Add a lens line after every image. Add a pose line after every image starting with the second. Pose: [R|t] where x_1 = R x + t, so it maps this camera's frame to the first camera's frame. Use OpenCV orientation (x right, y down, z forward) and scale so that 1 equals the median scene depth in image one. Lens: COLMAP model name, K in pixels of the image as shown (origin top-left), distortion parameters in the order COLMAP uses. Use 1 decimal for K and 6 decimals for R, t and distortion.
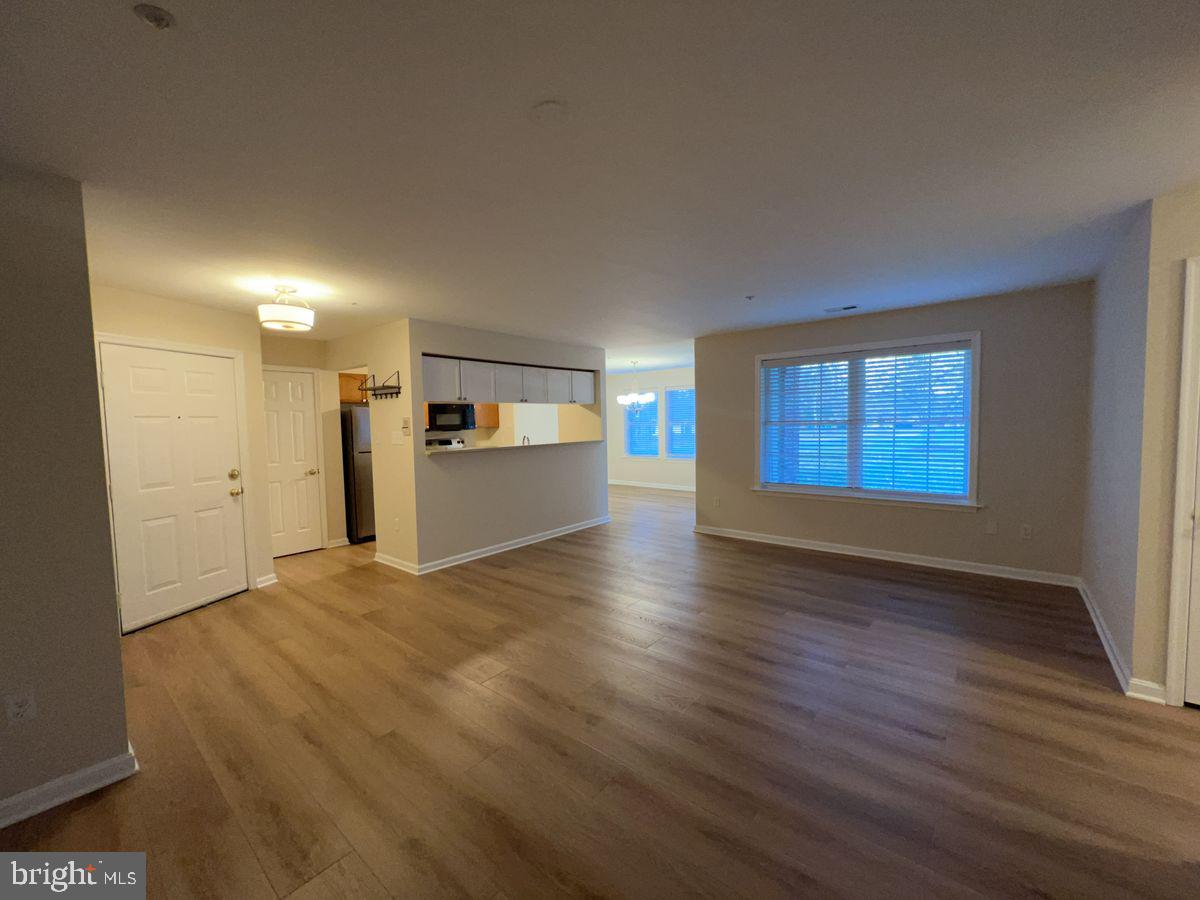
lens RADIAL K [[480.4, 0, 600.0], [0, 480.4, 450.0], [0, 0, 1]] dist [-0.000462, -0.000089]
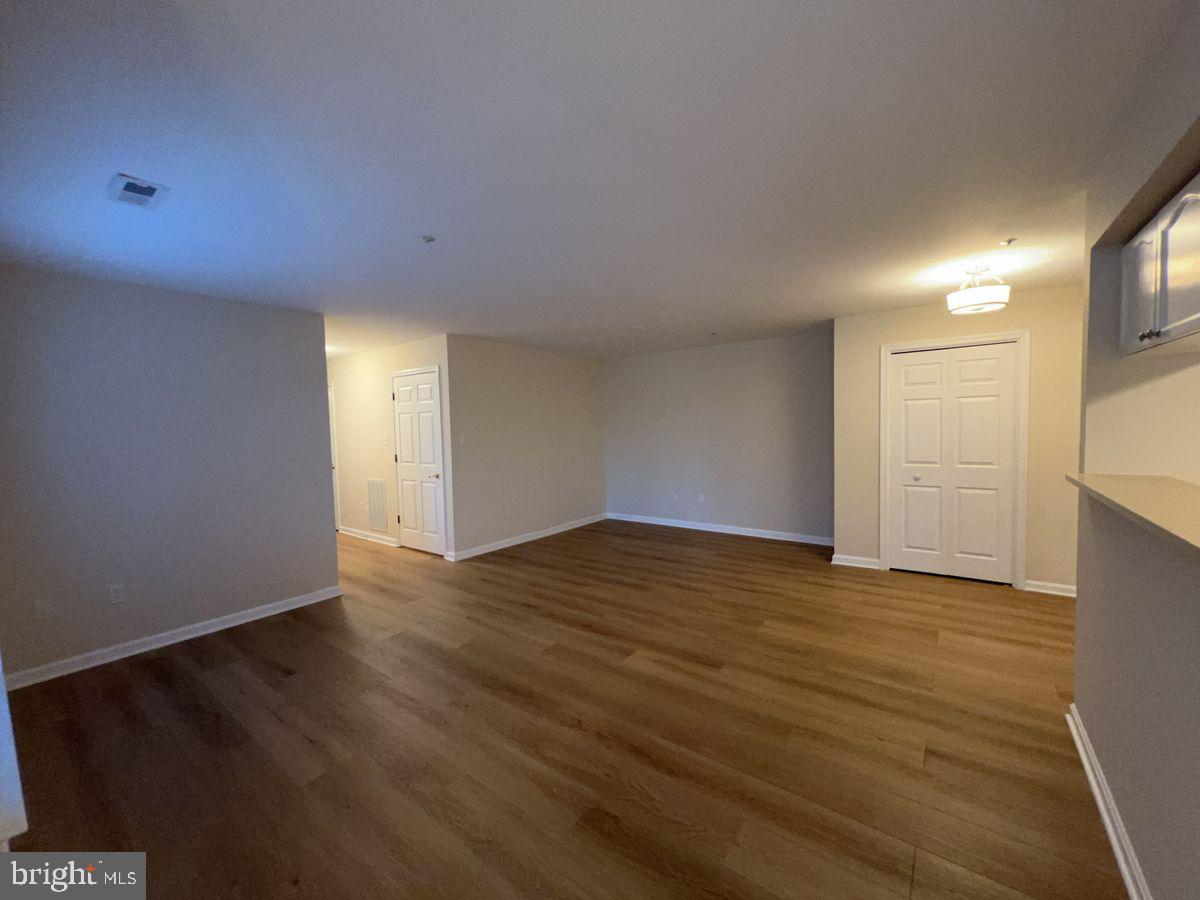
lens RADIAL K [[480.4, 0, 600.0], [0, 480.4, 450.0], [0, 0, 1]] dist [-0.000462, -0.000089]
pose [[-0.997782, 0.051076, -0.042690, 0.151652], [0.045732, 0.991965, 0.117962, -0.132287], [0.048372, 0.115748, -0.992100, 1.964934]]
